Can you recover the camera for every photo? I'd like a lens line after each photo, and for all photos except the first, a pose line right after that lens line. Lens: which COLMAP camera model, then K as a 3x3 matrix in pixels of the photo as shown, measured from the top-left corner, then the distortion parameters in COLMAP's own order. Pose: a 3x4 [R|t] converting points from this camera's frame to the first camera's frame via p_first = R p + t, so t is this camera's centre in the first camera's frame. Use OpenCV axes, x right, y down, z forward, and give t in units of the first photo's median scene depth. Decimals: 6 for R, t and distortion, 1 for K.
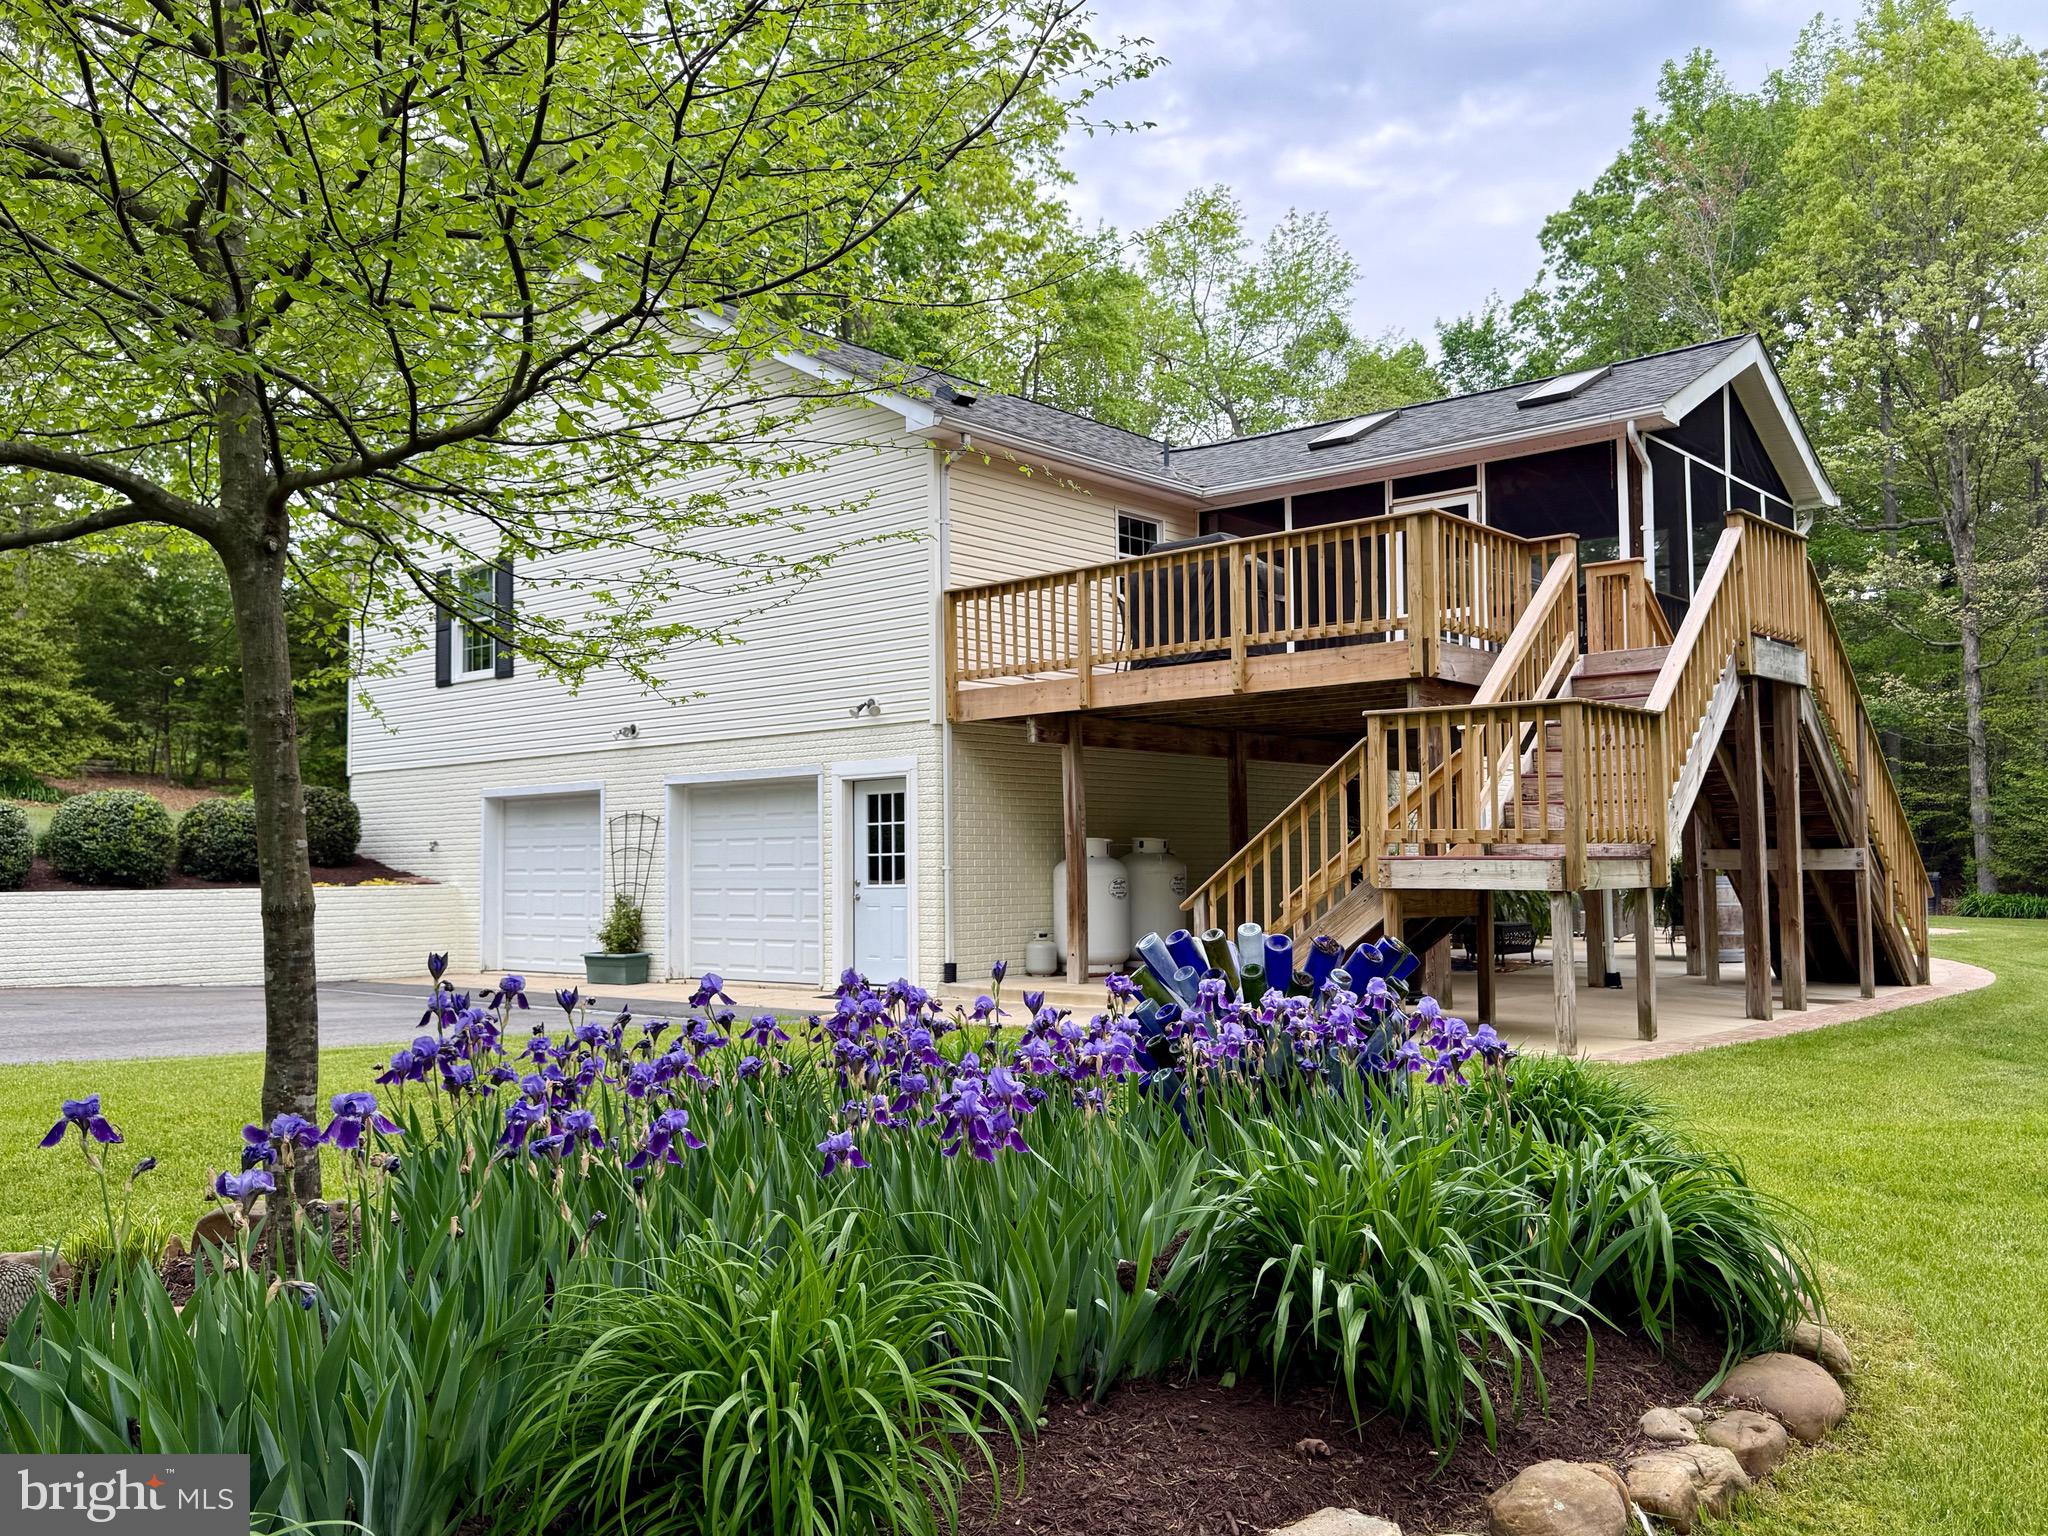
lens RADIAL K [[1660.0, 0, 1029.8], [0, 1660.0, 766.3], [0, 0, 1]] dist [0.155197, -0.312421]
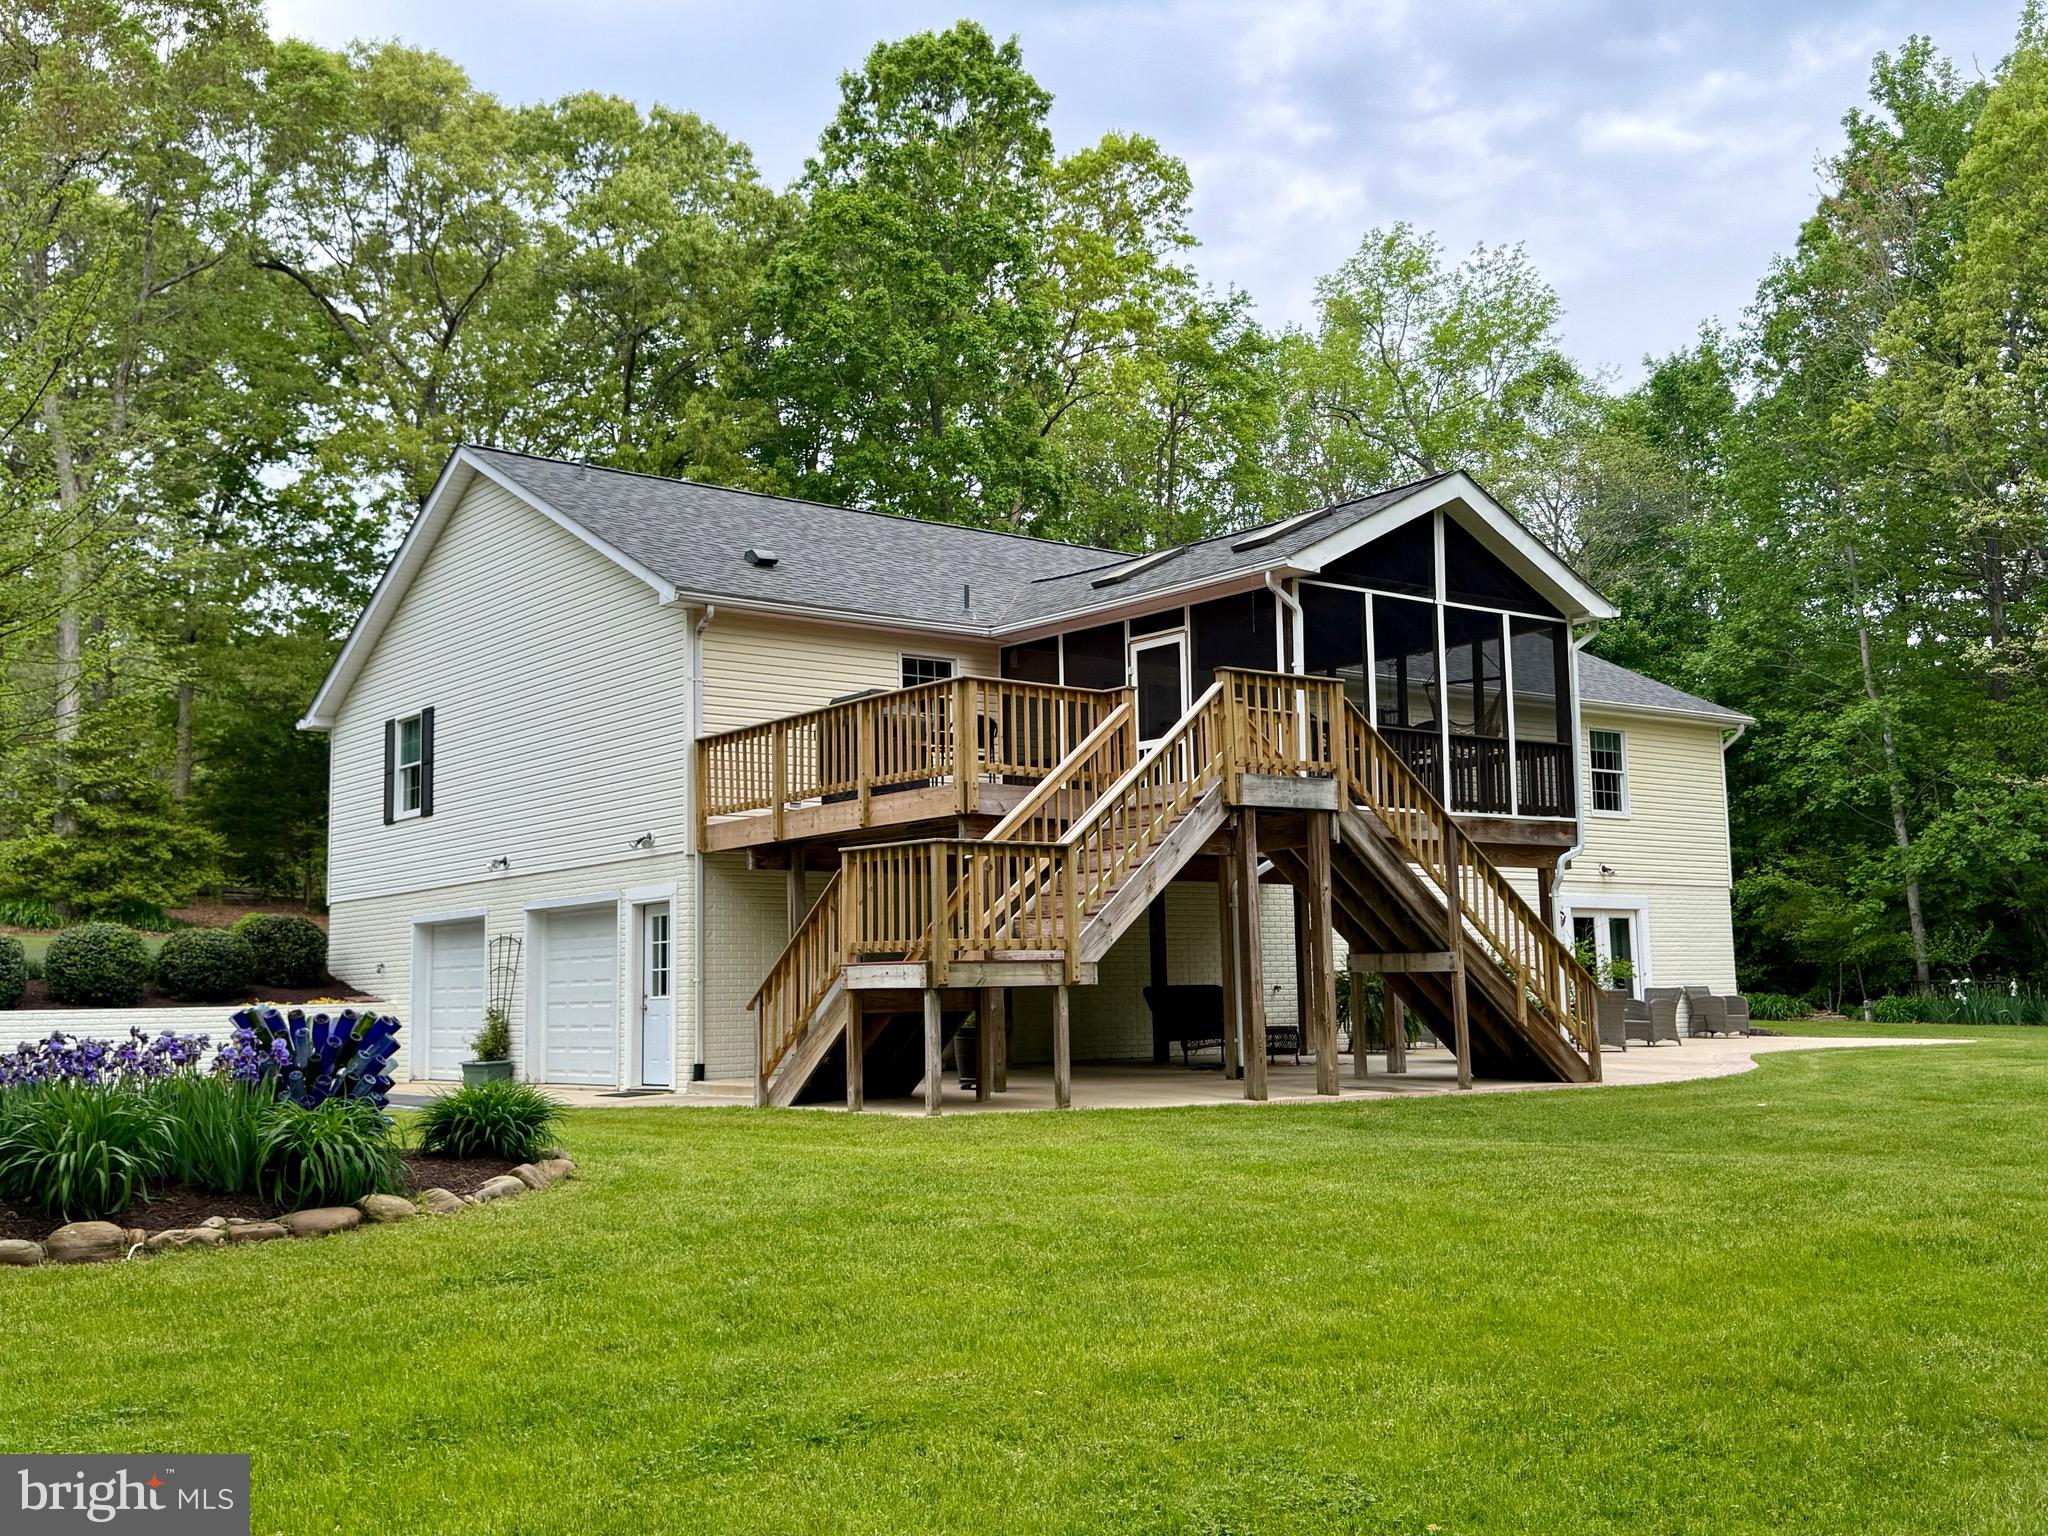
lens RADIAL K [[1989.2, 0, 1024.0], [0, 1989.2, 768.0], [0, 0, 1]] dist [0.145230, -0.282248]
pose [[0.982267, -0.029954, -0.185079, 0.363640], [0.020541, 0.998406, -0.052569, -0.006689], [0.186359, 0.047835, 0.981317, -0.268840]]
